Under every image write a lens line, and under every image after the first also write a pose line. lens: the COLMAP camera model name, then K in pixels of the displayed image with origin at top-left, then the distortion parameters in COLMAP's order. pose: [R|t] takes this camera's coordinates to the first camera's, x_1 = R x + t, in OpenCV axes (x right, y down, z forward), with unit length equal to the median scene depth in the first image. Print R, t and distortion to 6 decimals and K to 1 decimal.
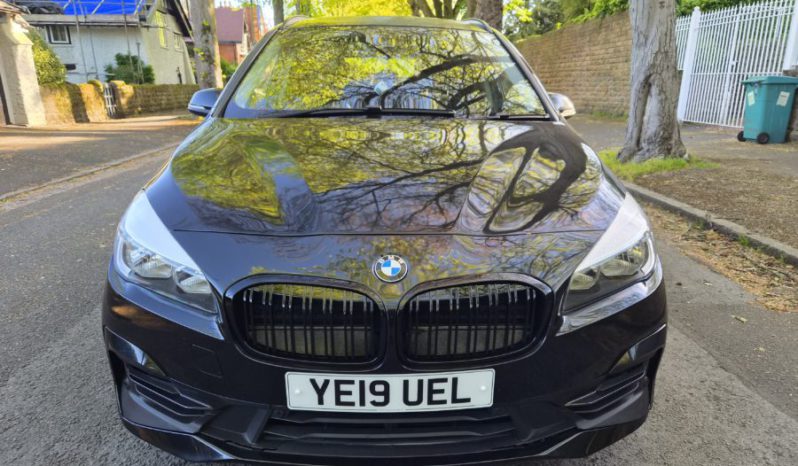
lens RADIAL K [[514.2, 0, 399.0], [0, 514.2, 233.0], [0, 0, 1]] dist [0.041576, -0.039560]
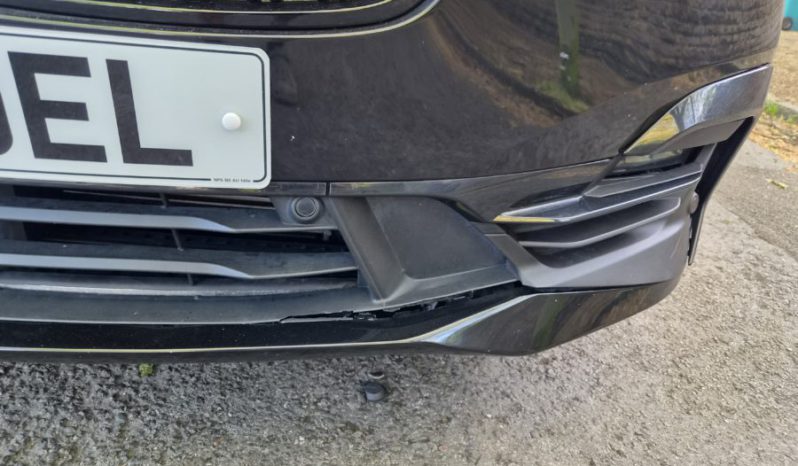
lens RADIAL K [[514.2, 0, 399.0], [0, 514.2, 233.0], [0, 0, 1]] dist [0.041576, -0.039560]
pose [[0.995304, 0.078340, 0.056858, 0.184540], [-0.087758, 0.978144, 0.188502, 0.223262], [-0.040848, -0.192607, 0.980425, 0.512838]]
